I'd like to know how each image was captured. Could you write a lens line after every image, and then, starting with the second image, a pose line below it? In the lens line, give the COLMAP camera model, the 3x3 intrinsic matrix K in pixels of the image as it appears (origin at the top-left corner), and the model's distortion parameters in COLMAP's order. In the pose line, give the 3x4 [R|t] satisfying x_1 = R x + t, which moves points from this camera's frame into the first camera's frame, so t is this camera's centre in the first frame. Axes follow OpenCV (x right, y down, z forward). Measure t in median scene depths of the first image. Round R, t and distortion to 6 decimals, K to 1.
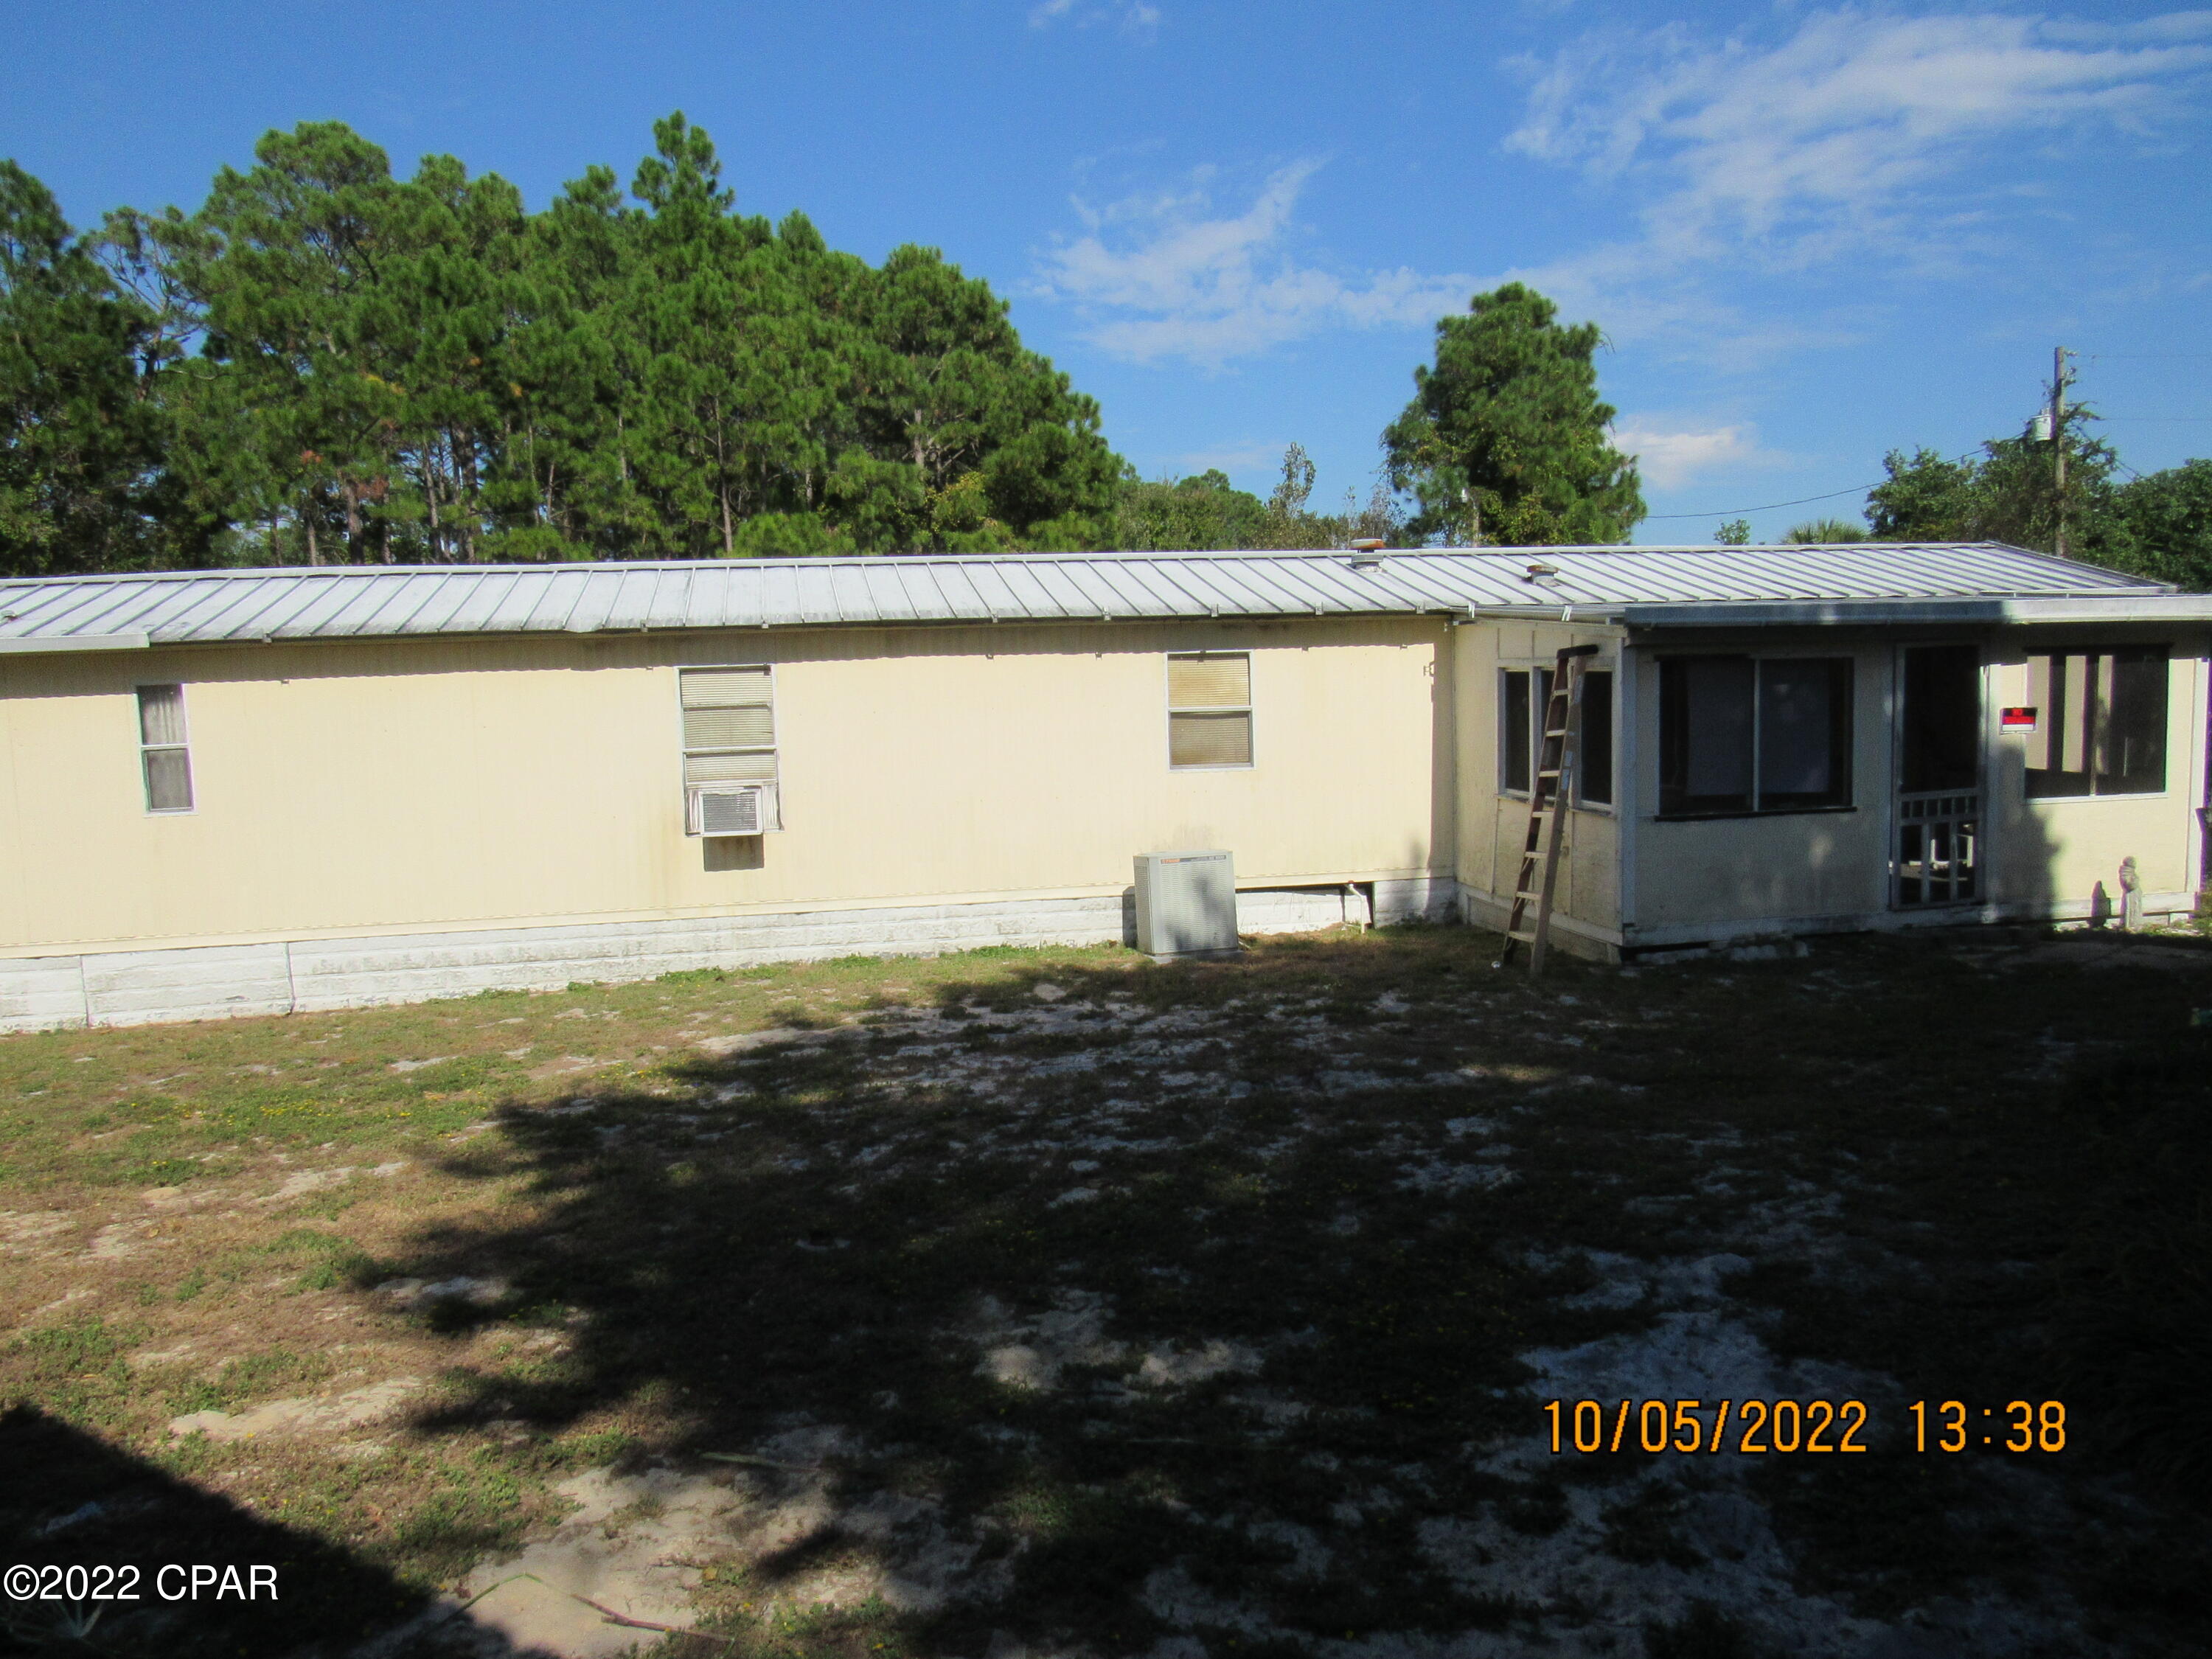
lens RADIAL K [[1578.4, 0, 1108.5], [0, 1578.4, 831.3], [0, 0, 1]] dist [-0.038658, 0.031297]
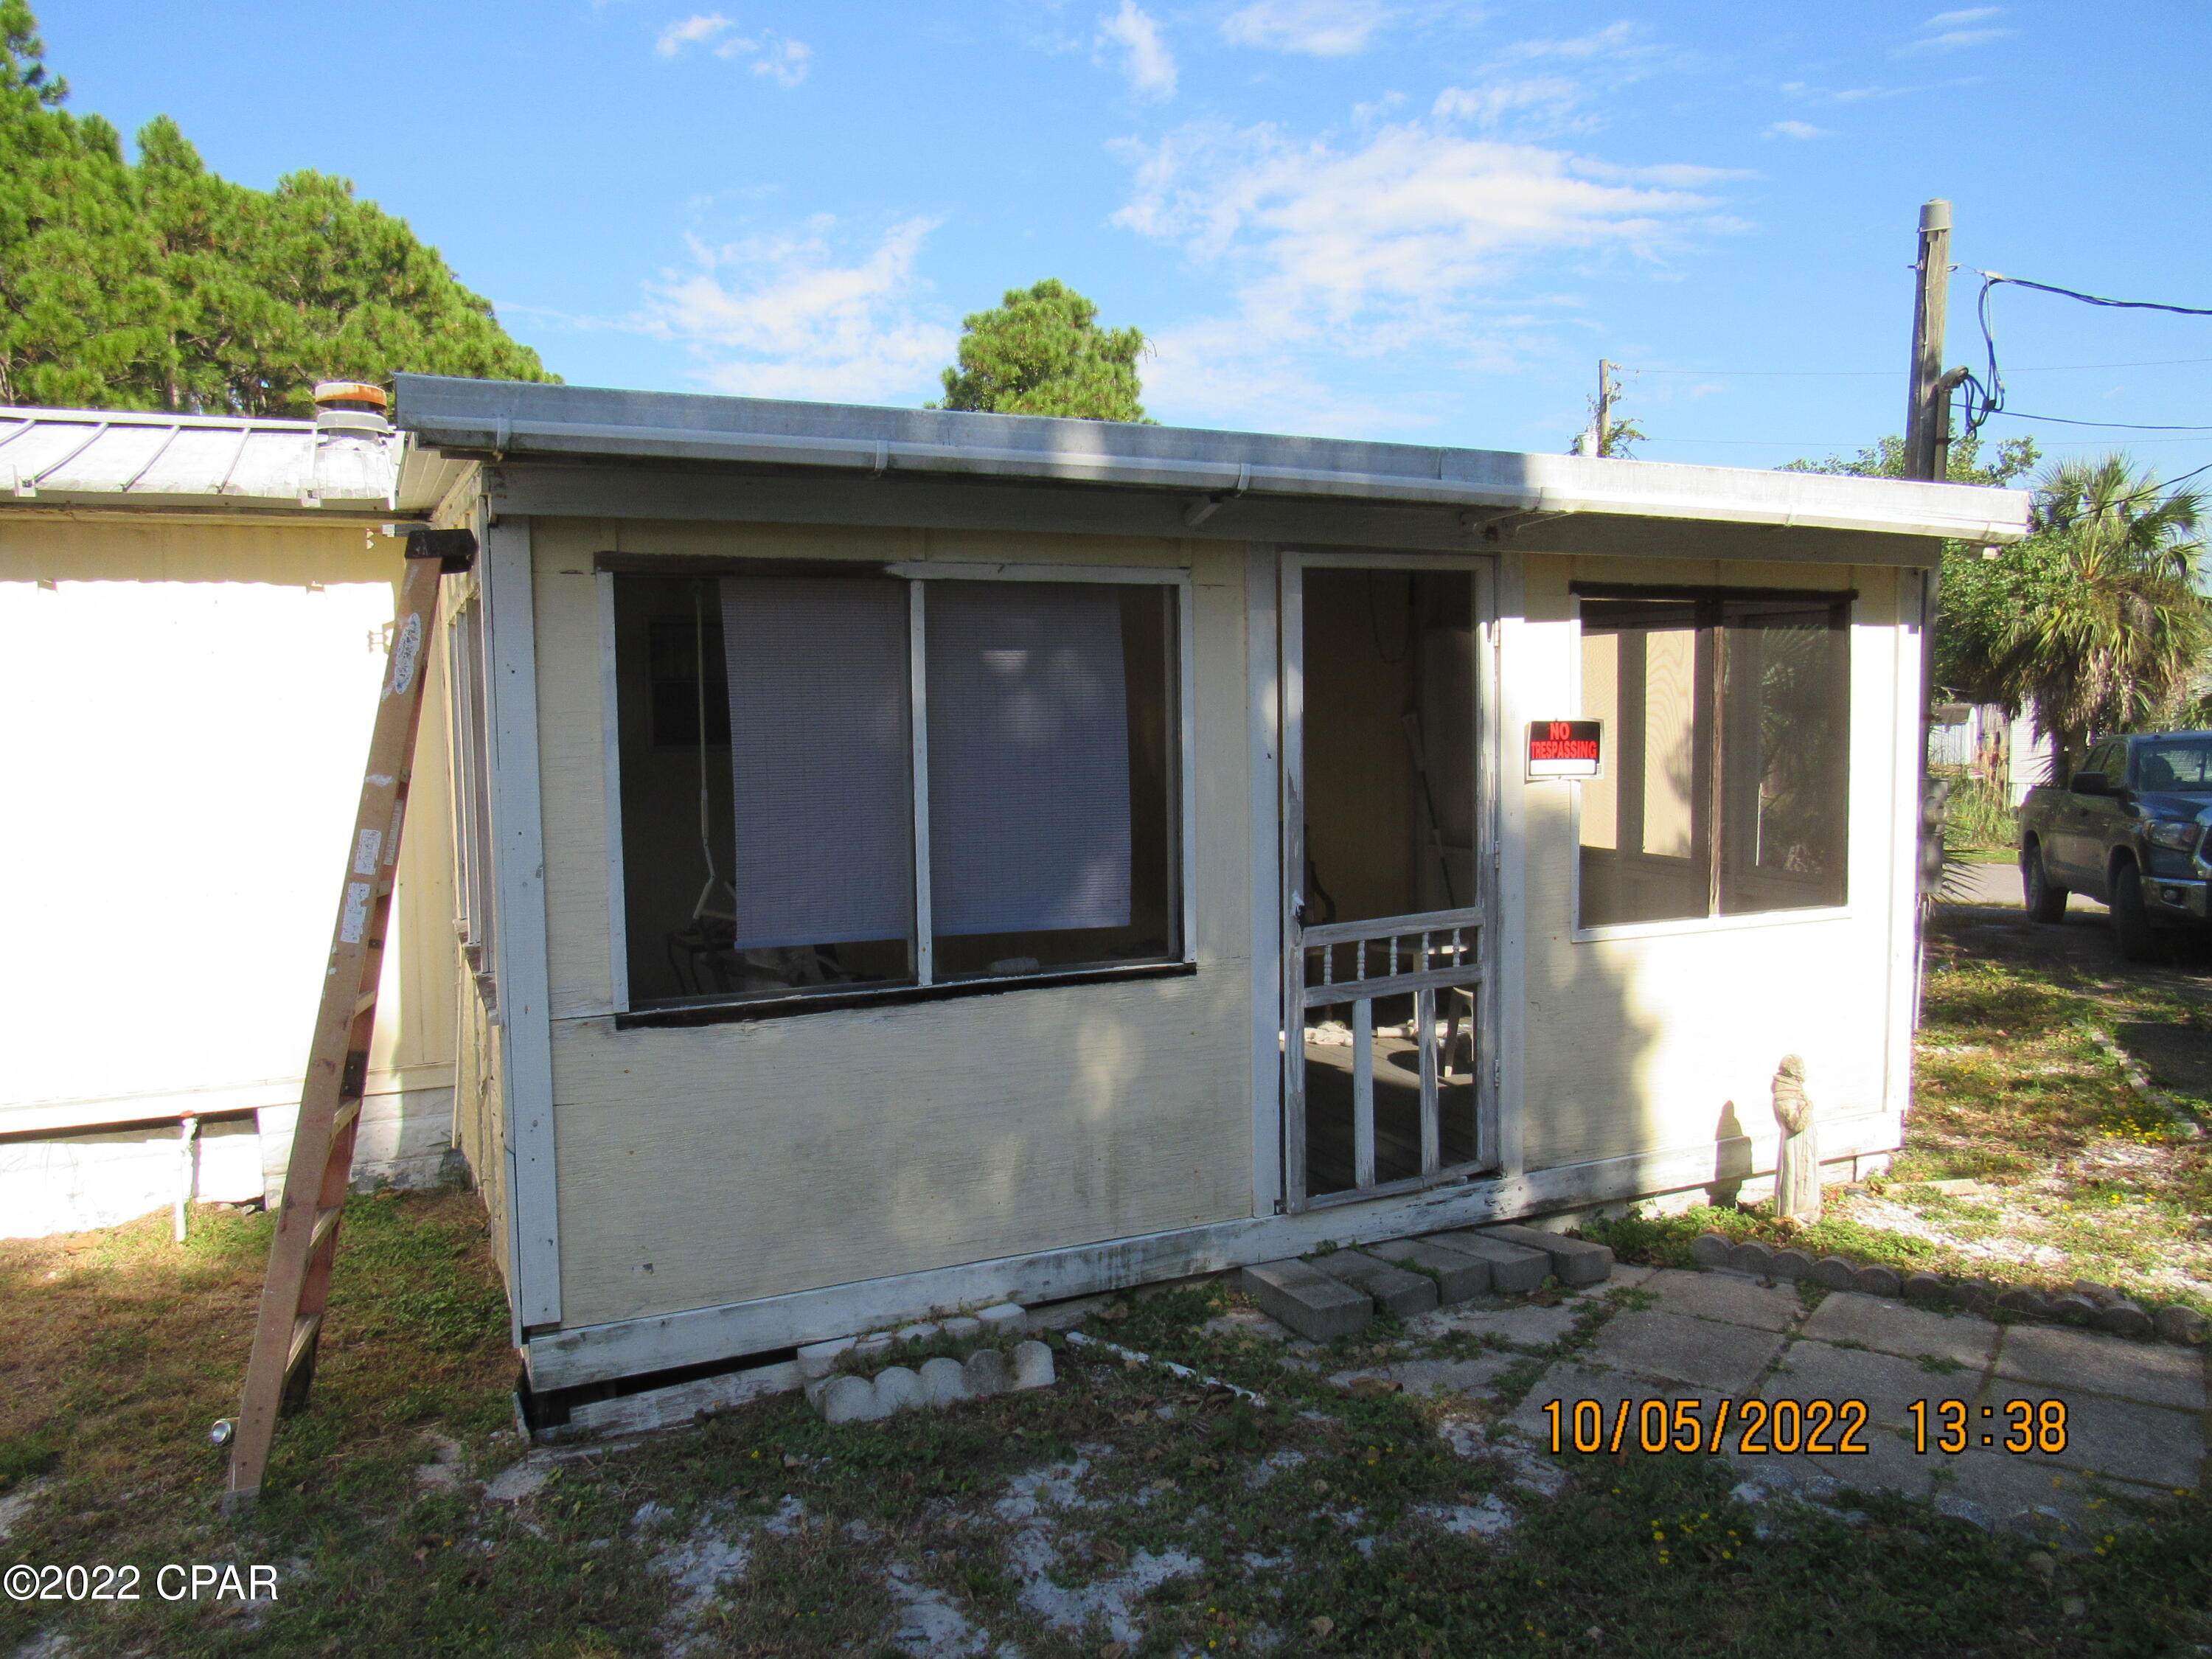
lens RADIAL K [[1591.8, 0, 1099.0], [0, 1591.8, 849.4], [0, 0, 1]] dist [-0.041706, 0.036031]
pose [[0.971773, -0.007108, 0.235810, 0.311715], [0.011384, 0.999794, -0.016777, -0.032959], [-0.235642, 0.018988, 0.971654, 0.532855]]
